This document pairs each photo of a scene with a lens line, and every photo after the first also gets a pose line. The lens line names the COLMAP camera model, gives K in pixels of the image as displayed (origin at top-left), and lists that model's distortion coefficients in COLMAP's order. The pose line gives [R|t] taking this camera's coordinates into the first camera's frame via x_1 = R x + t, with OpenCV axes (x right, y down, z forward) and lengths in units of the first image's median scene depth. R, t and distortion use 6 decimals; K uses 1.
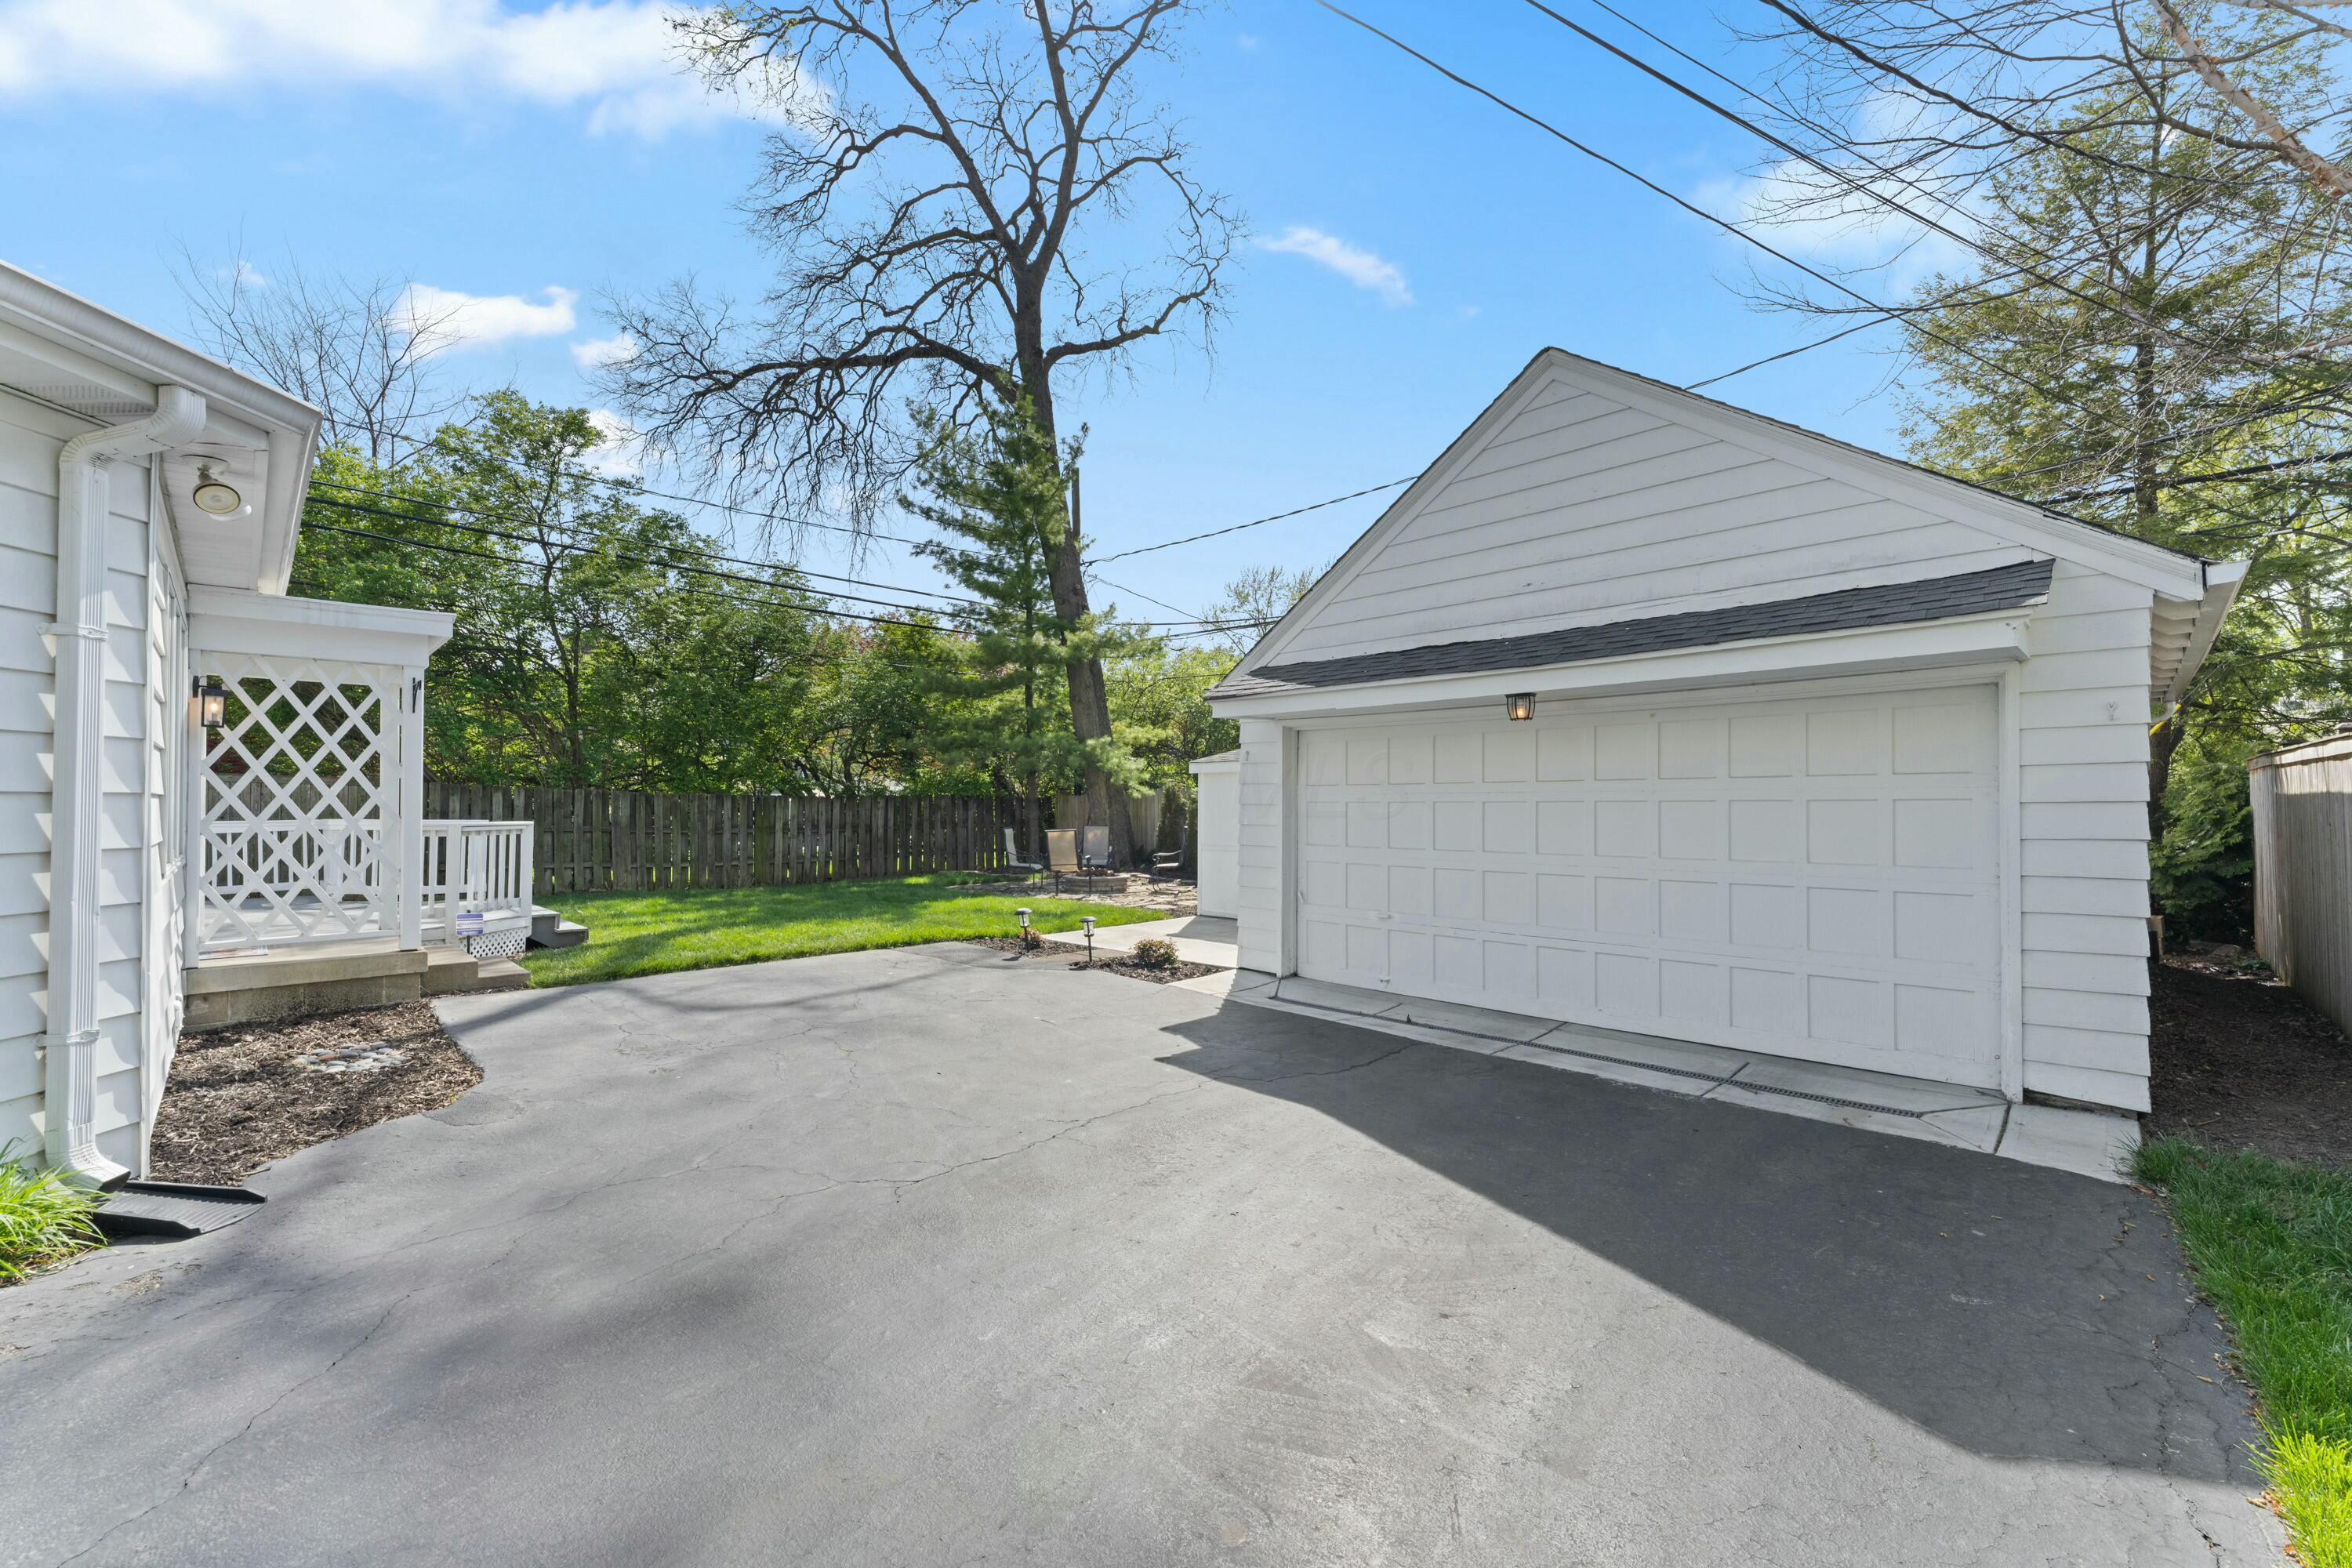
lens RADIAL K [[924.2, 0, 1185.9], [0, 924.2, 798.1], [0, 0, 1]] dist [0.000887, 0.000066]
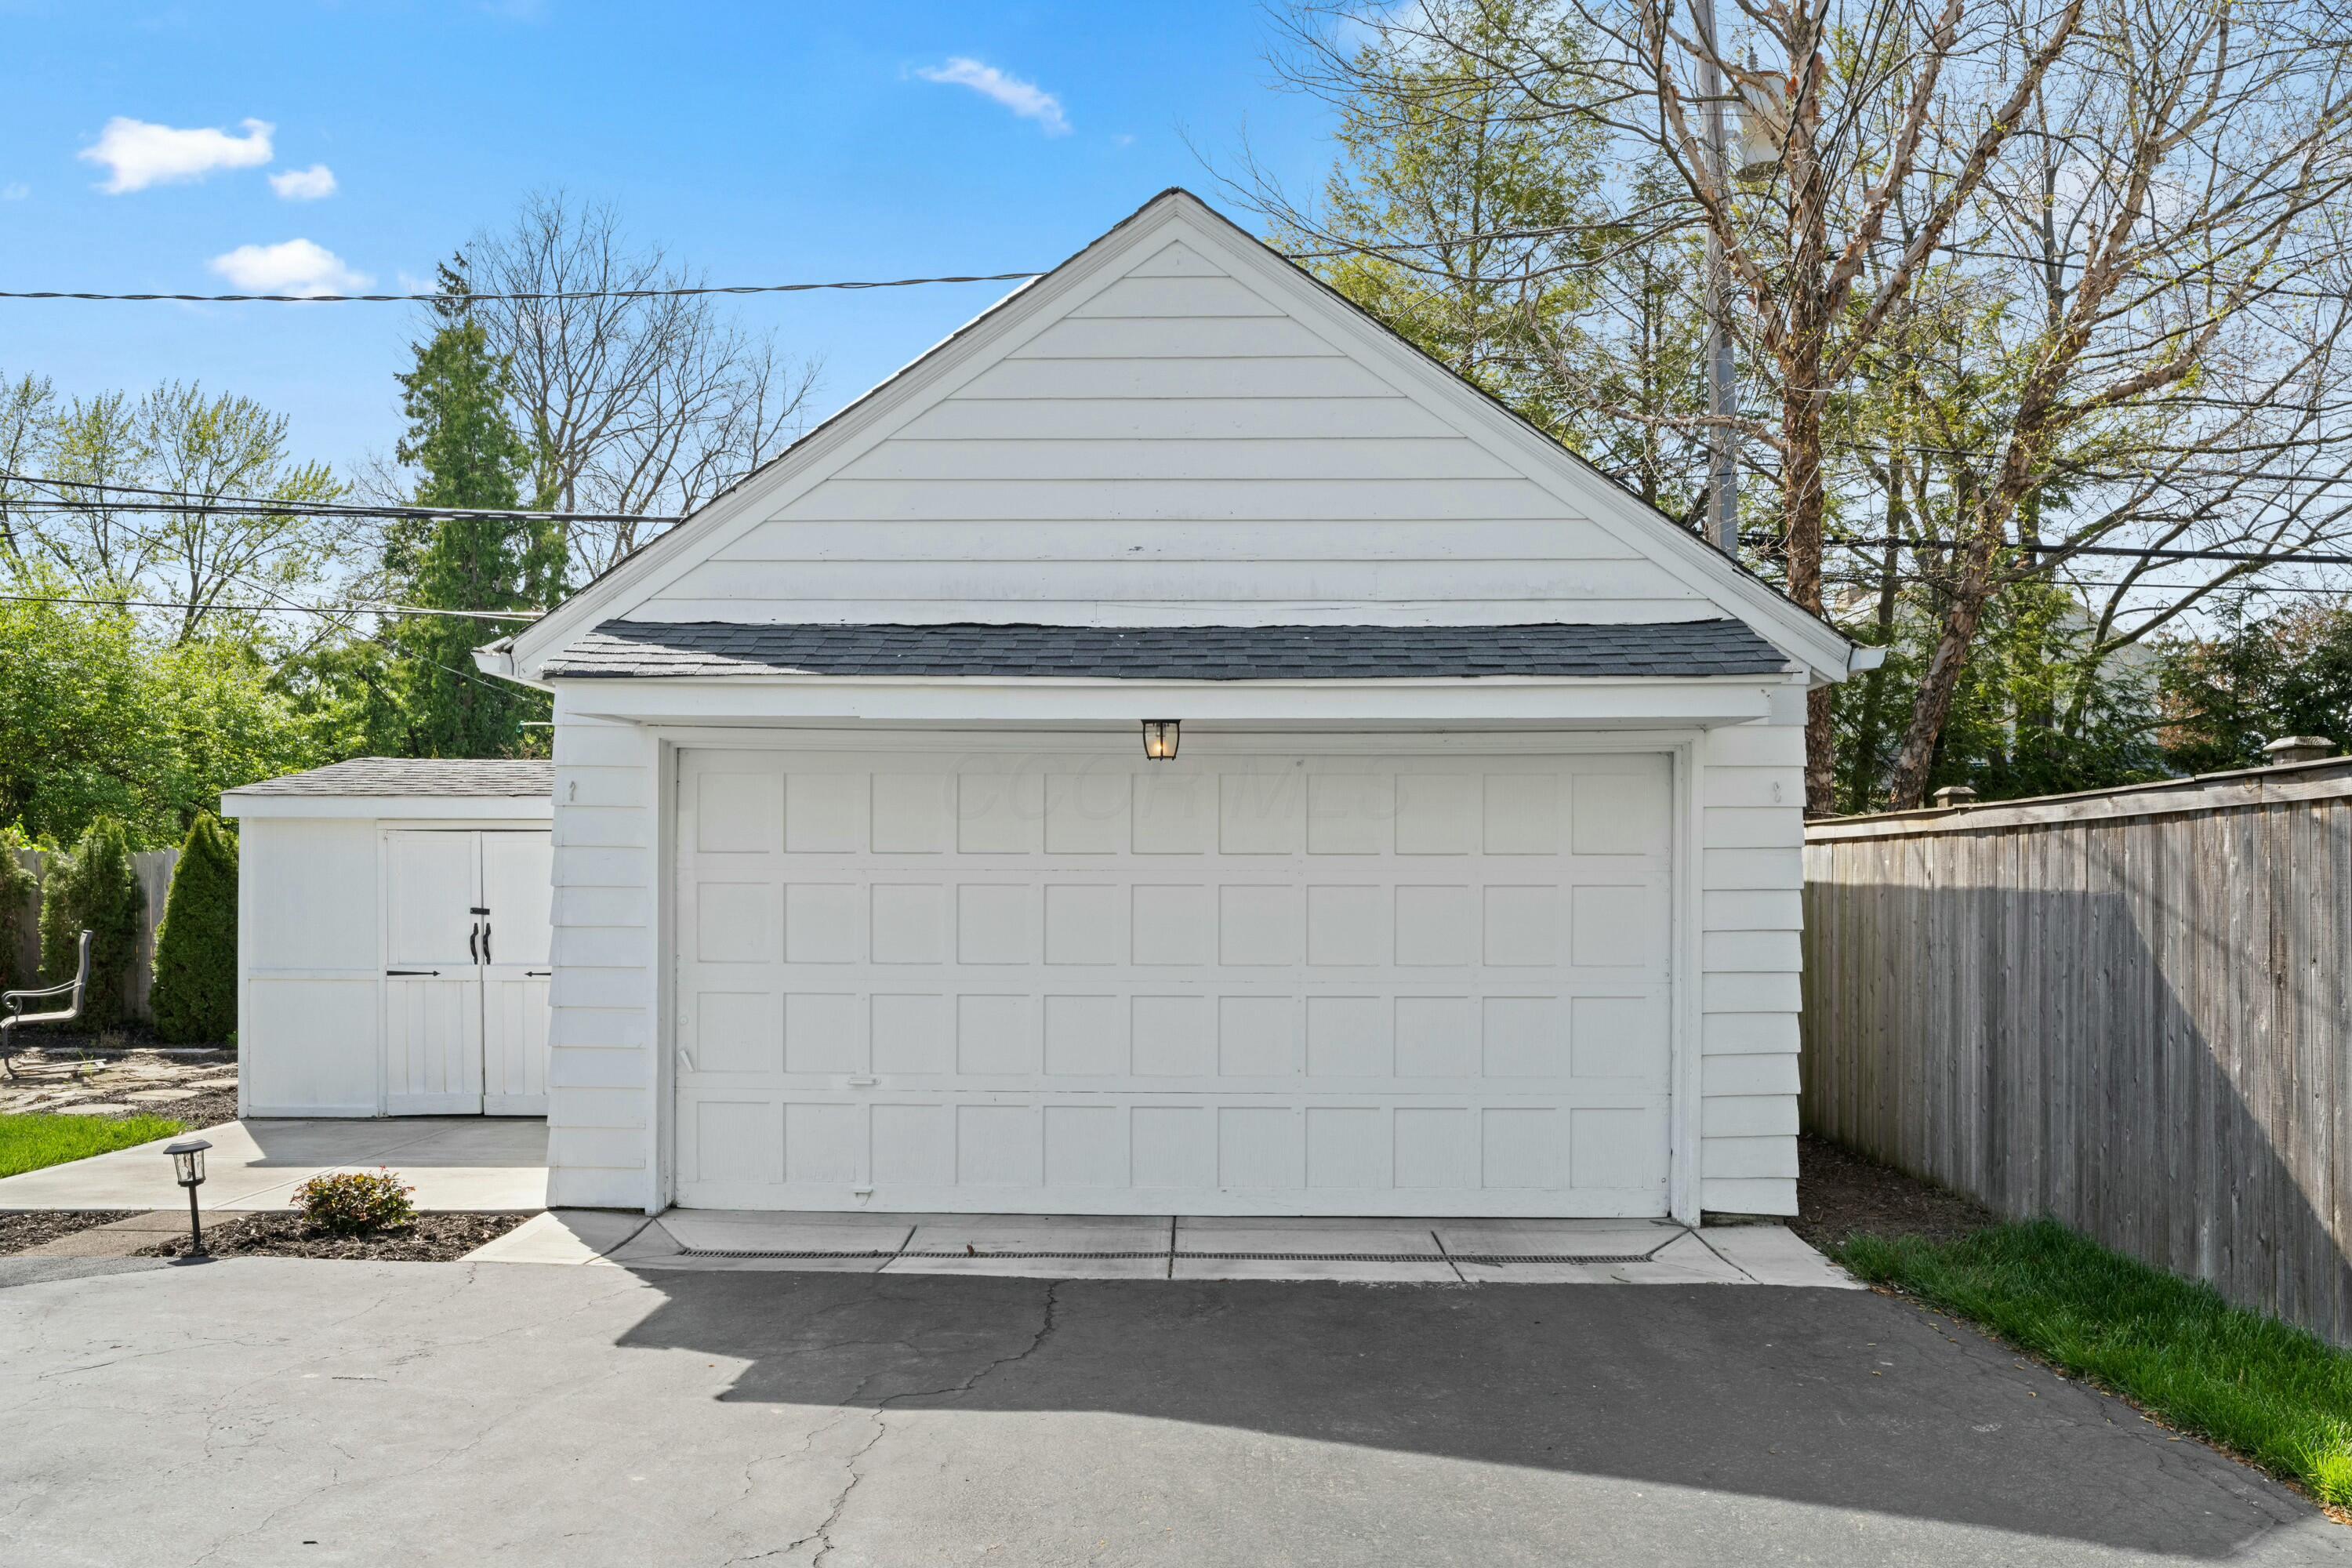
lens RADIAL K [[1564.7, 0, 1174.9], [0, 1564.7, 903.1], [0, 0, 1]] dist [0.006248, -0.001211]
pose [[0.727677, -0.003149, 0.685913, -0.466322], [-0.009800, 0.999840, 0.014987, -0.000170], [-0.685850, -0.017628, 0.727529, 0.238230]]
